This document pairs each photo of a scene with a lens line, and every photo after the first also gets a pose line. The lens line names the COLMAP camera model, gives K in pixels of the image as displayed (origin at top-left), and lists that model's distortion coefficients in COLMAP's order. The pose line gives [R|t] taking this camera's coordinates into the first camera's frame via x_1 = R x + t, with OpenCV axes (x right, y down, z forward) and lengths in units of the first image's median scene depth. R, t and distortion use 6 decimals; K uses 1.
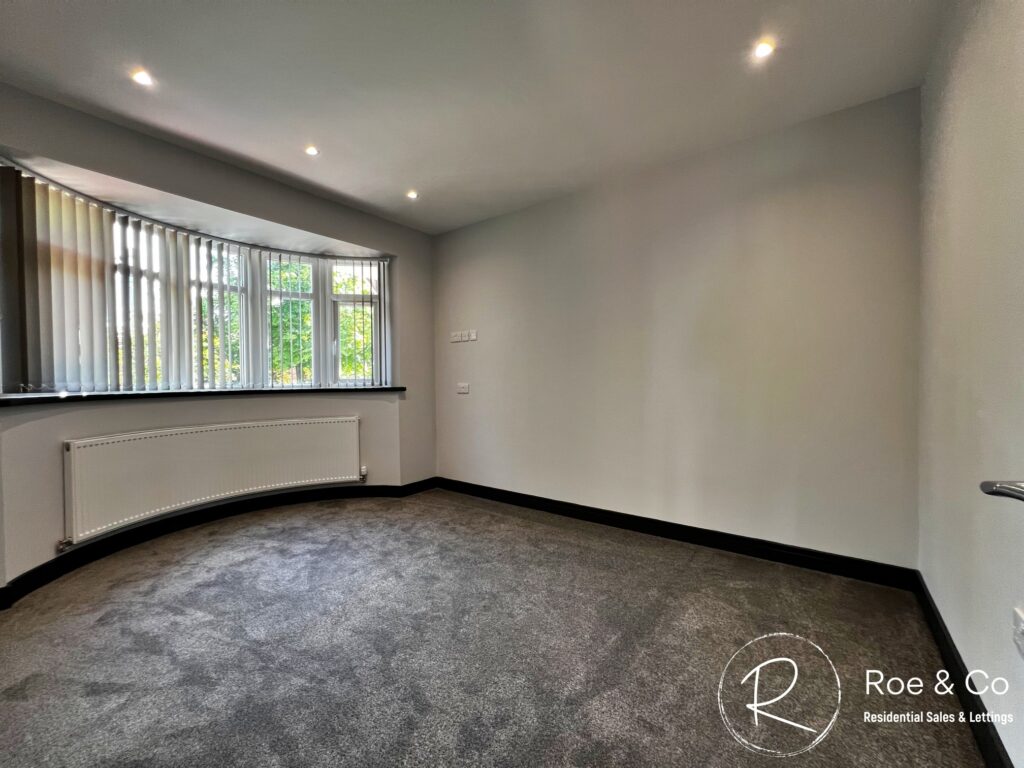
lens RADIAL K [[413.1, 0, 512.0], [0, 413.1, 384.0], [0, 0, 1]] dist [-0.000178, 0.000008]
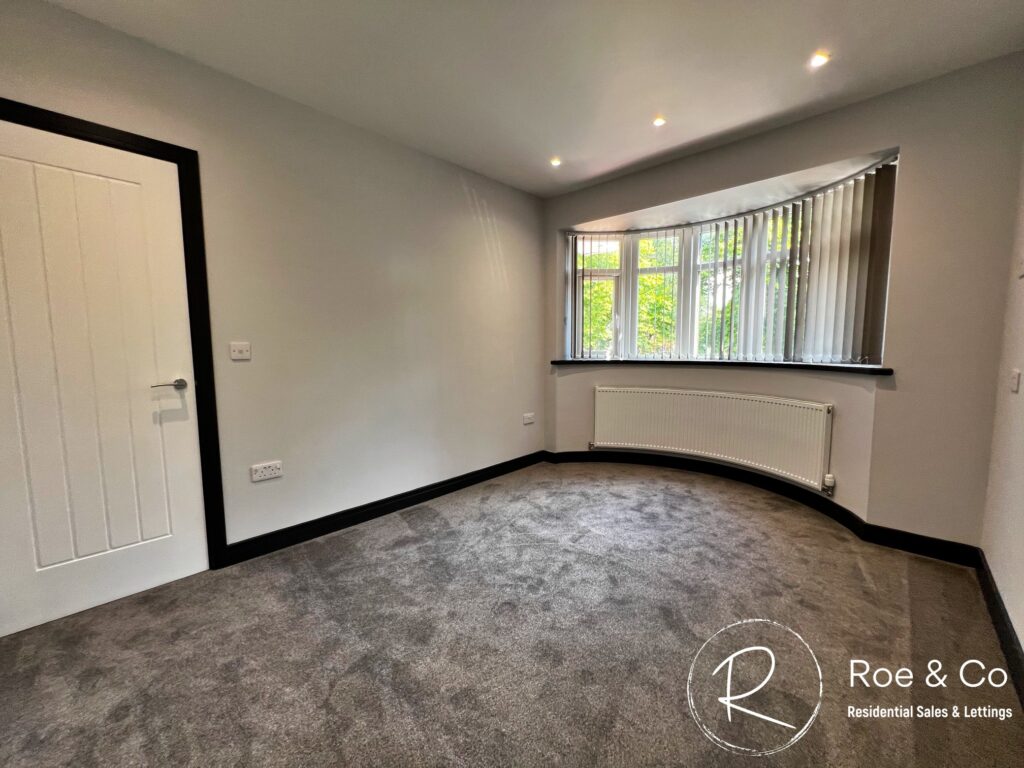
lens RADIAL K [[407.2, 0, 512.0], [0, 407.2, 384.0], [0, 0, 1]] dist [-0.000362, -0.000007]
pose [[-0.100455, 0.100869, -0.989815, 0.523527], [-0.010031, 0.994694, 0.102385, -0.034843], [0.994891, 0.020213, -0.098910, 0.693974]]
